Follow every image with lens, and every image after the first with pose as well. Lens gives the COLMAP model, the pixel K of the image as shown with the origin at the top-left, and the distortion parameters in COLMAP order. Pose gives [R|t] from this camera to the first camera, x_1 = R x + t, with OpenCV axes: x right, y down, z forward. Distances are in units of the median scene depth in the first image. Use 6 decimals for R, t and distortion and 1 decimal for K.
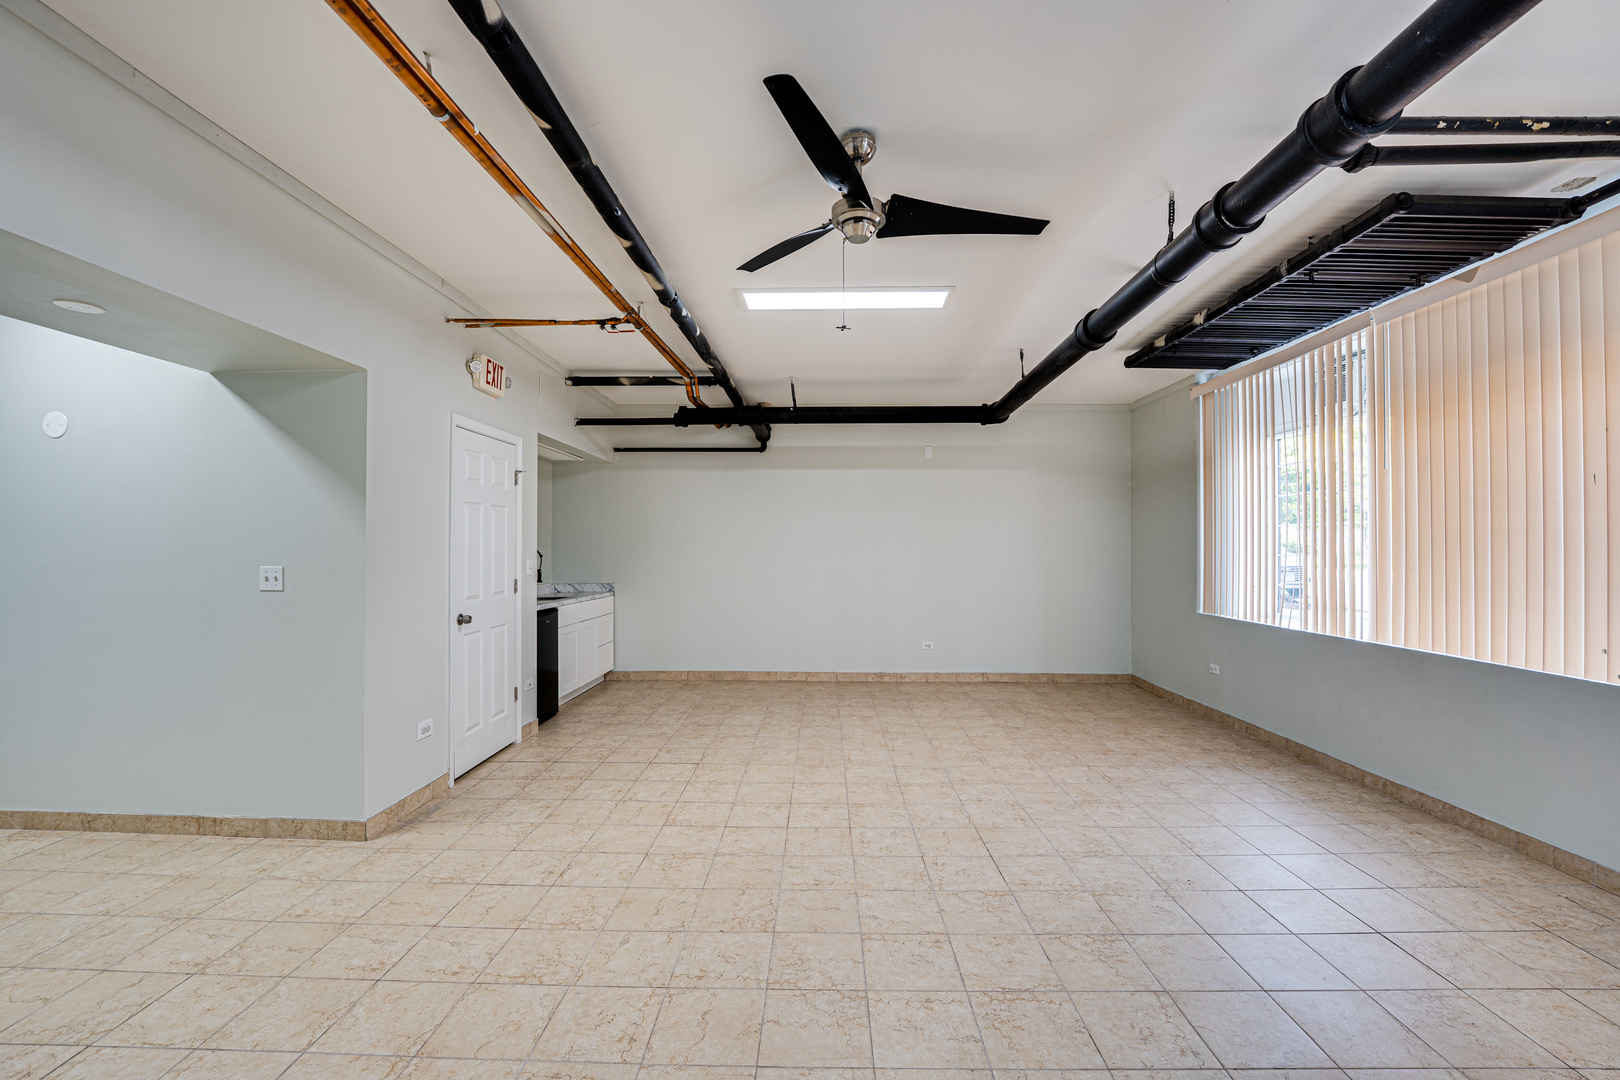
lens RADIAL K [[880.8, 0, 810.0], [0, 880.8, 540.0], [0, 0, 1]] dist [-0.002567, -0.000249]
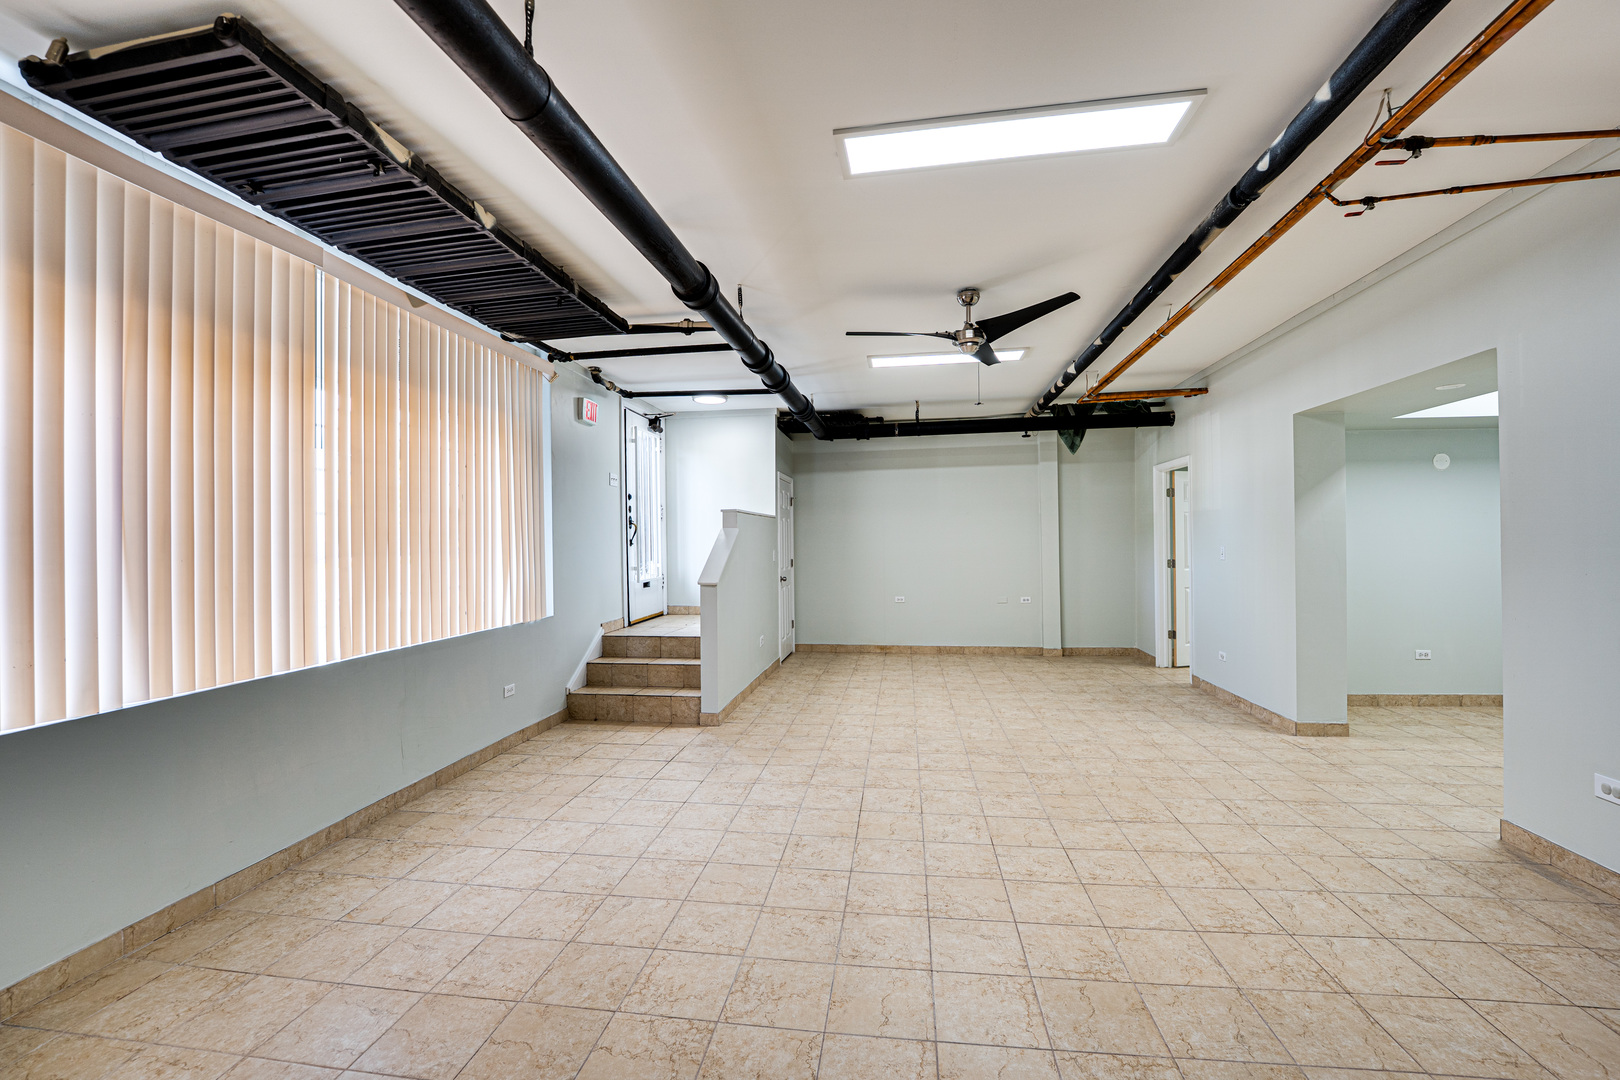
lens RADIAL K [[880.8, 0, 810.0], [0, 880.8, 540.0], [0, 0, 1]] dist [-0.002567, -0.000249]
pose [[-0.995790, 0.006991, 0.091401, 0.147774], [0.006250, 0.999945, -0.008392, 0.018035], [-0.091455, -0.007785, -0.995779, 1.920072]]
